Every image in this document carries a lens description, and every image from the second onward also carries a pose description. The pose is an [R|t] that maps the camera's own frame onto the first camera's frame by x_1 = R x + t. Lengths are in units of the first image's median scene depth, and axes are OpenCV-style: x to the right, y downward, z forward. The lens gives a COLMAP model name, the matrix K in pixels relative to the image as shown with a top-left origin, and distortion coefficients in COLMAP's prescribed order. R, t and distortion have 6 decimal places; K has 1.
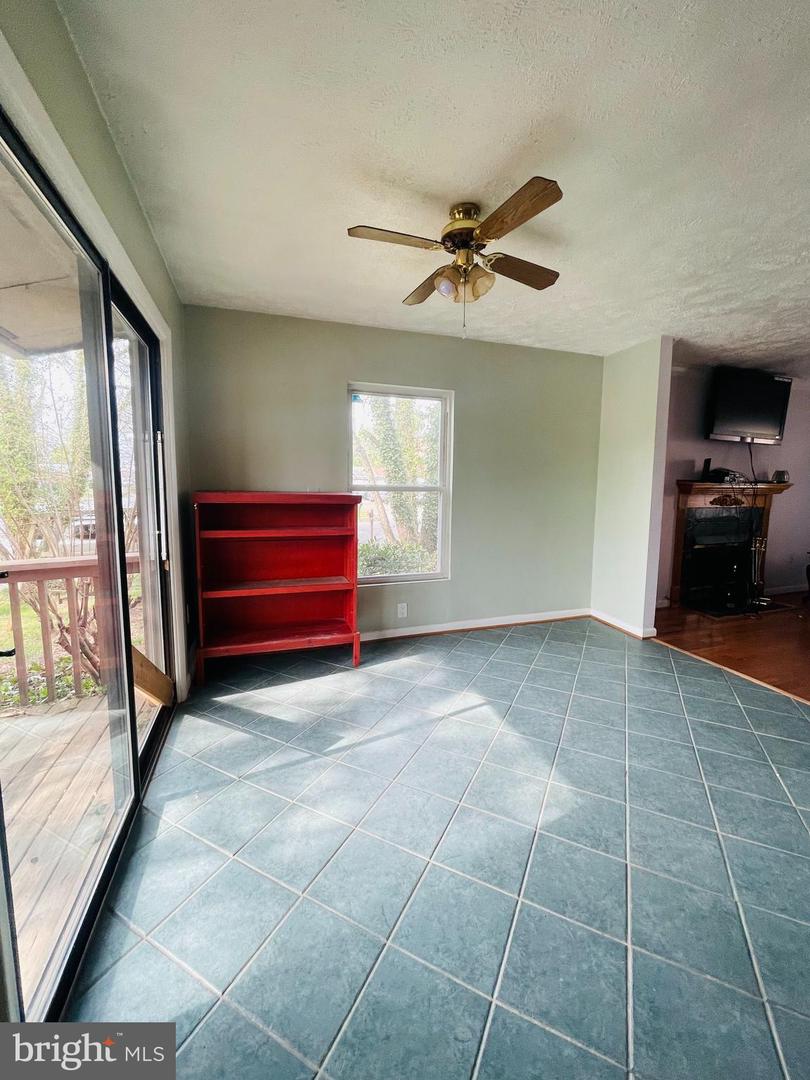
lens RADIAL K [[439.3, 0, 405.0], [0, 439.3, 540.0], [0, 0, 1]] dist [-0.000805, -0.000500]
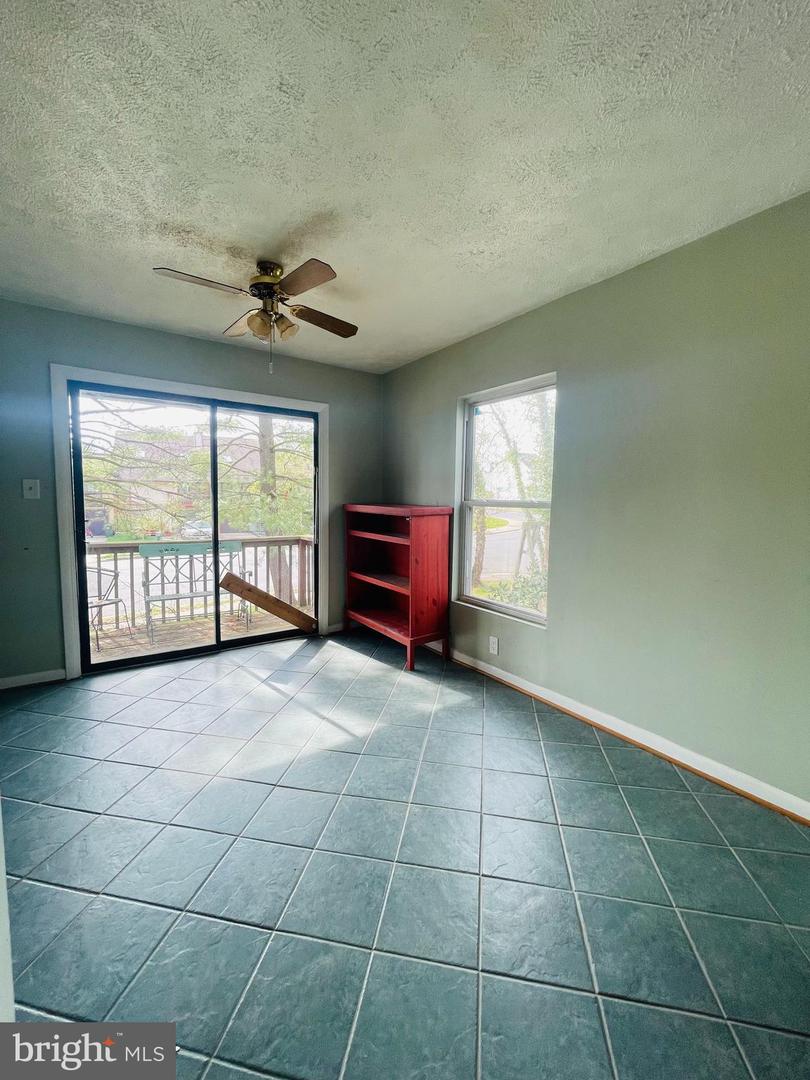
lens RADIAL K [[439.3, 0, 405.0], [0, 439.3, 540.0], [0, 0, 1]] dist [-0.000805, -0.000500]
pose [[0.270198, 0.086793, -0.958885, 1.029561], [-0.133360, 0.989702, 0.052004, -0.089482], [0.953524, 0.113826, 0.278990, 0.783860]]
